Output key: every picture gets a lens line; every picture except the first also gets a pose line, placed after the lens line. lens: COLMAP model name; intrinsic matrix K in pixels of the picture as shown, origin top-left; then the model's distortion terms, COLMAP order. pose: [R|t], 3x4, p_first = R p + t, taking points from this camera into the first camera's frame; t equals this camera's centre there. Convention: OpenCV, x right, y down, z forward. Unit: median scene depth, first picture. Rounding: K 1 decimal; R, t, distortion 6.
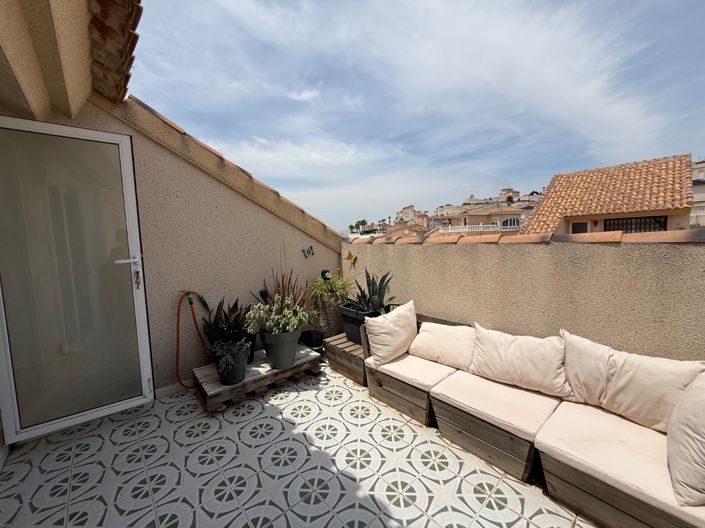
lens RADIAL K [[282.5, 0, 350.8], [0, 282.5, 264.4], [0, 0, 1]] dist [-0.002138, 0.000654]
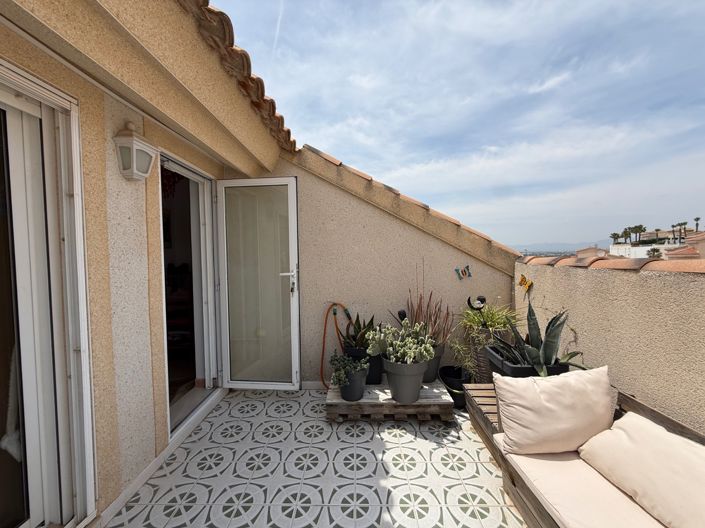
lens RADIAL K [[282.5, 0, 351.0], [0, 282.5, 264.0], [0, 0, 1]] dist [-0.002138, 0.000654]
pose [[0.729647, 0.035911, -0.682881, 0.234747], [-0.066009, 0.997655, -0.018066, -0.042682], [0.680631, 0.058258, 0.730307, 0.207283]]
